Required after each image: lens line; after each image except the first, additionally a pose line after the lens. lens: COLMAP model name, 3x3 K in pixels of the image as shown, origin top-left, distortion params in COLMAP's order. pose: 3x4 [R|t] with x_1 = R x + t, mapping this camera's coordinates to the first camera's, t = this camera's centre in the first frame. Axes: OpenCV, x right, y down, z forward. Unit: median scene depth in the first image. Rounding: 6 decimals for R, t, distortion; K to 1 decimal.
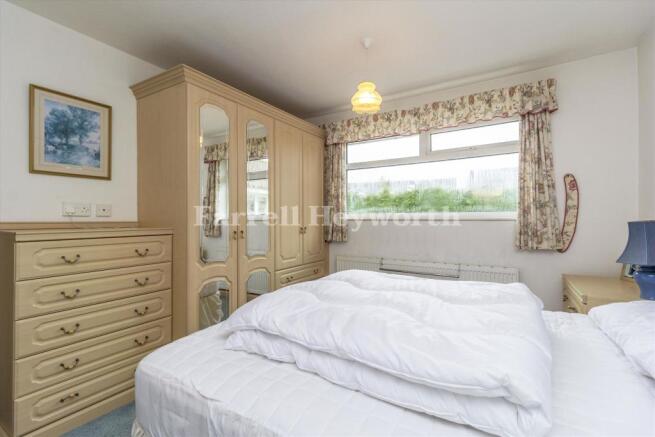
lens RADIAL K [[304.2, 0, 323.7], [0, 304.2, 216.5], [0, 0, 1]] dist [-0.000150, -0.000046]
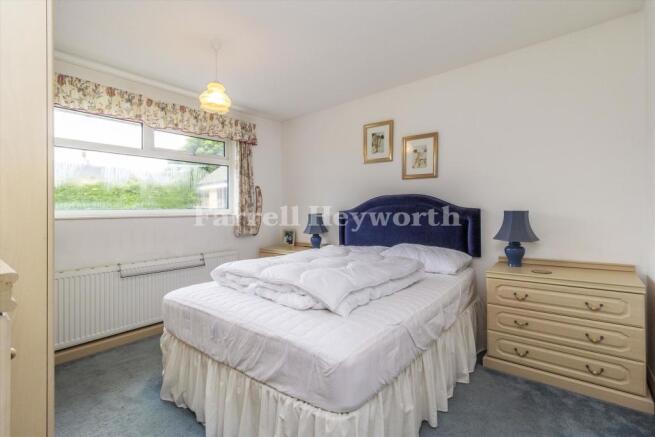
lens RADIAL K [[304.2, 0, 323.7], [0, 304.2, 216.5], [0, 0, 1]] dist [-0.000150, -0.000046]
pose [[0.129375, -0.014432, 0.991491, -0.639948], [0.010458, 0.999858, 0.013190, 0.002396], [-0.991541, 0.008662, 0.129508, 0.384408]]
